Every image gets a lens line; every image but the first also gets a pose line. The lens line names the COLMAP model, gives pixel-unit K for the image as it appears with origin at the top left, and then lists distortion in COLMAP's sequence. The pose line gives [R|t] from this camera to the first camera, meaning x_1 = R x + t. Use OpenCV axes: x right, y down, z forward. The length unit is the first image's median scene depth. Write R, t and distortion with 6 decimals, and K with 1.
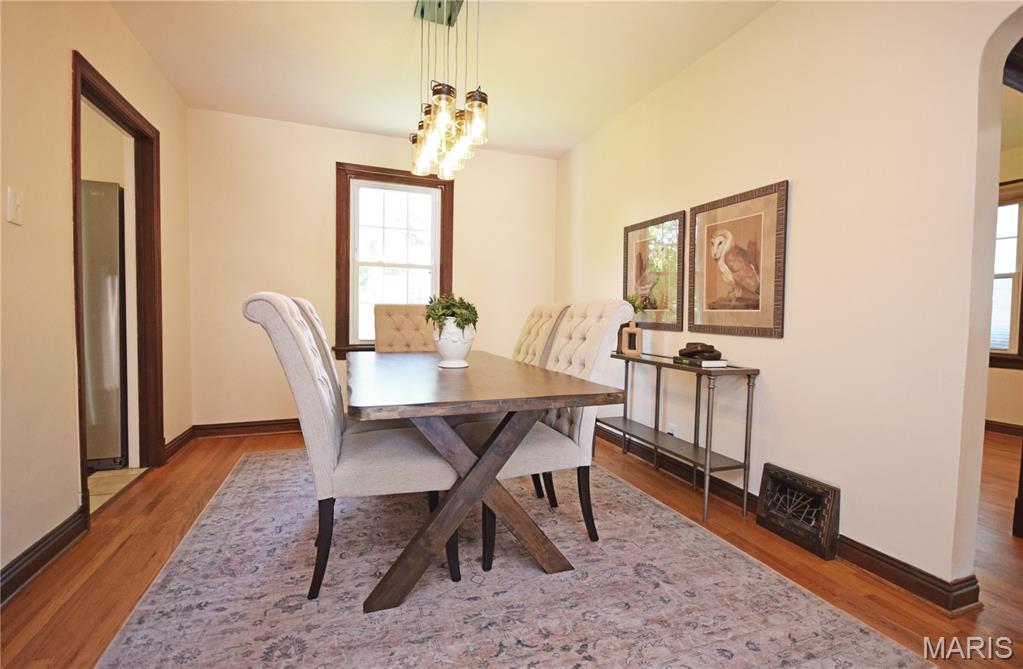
lens RADIAL K [[448.2, 0, 511.5], [0, 448.2, 334.5], [0, 0, 1]] dist [-0.001430, -0.000728]
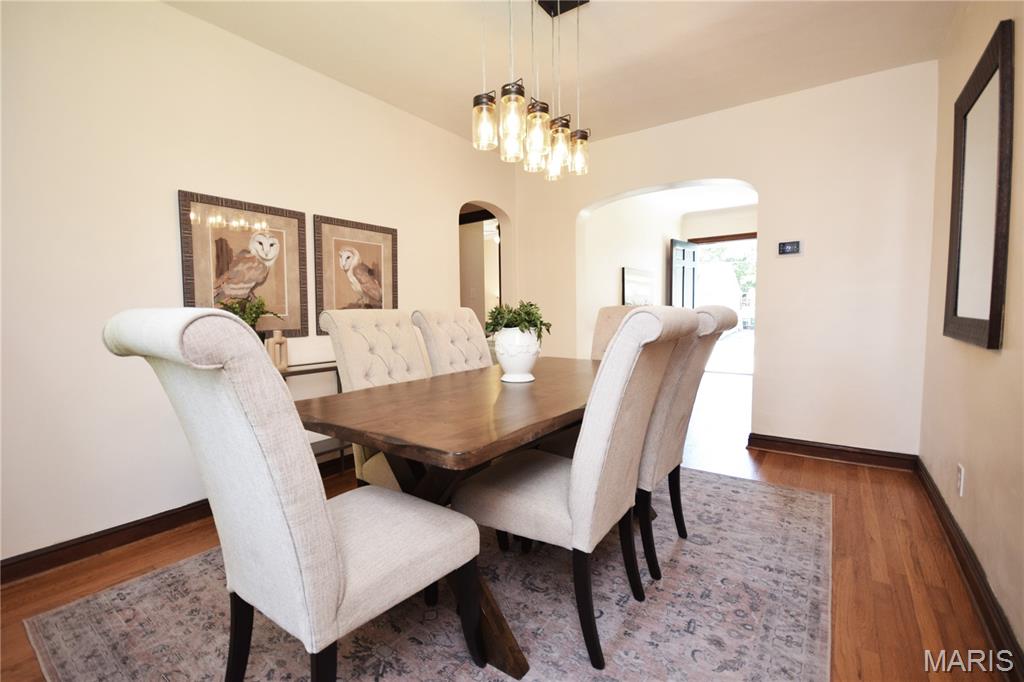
lens RADIAL K [[450.6, 0, 512.0], [0, 450.6, 341.0], [0, 0, 1]] dist [-0.001749, -0.000158]
pose [[-0.559475, -0.063638, 0.826401, -0.901192], [0.049094, 0.992753, 0.109685, -0.110216], [-0.827392, 0.101937, -0.552296, 1.545178]]
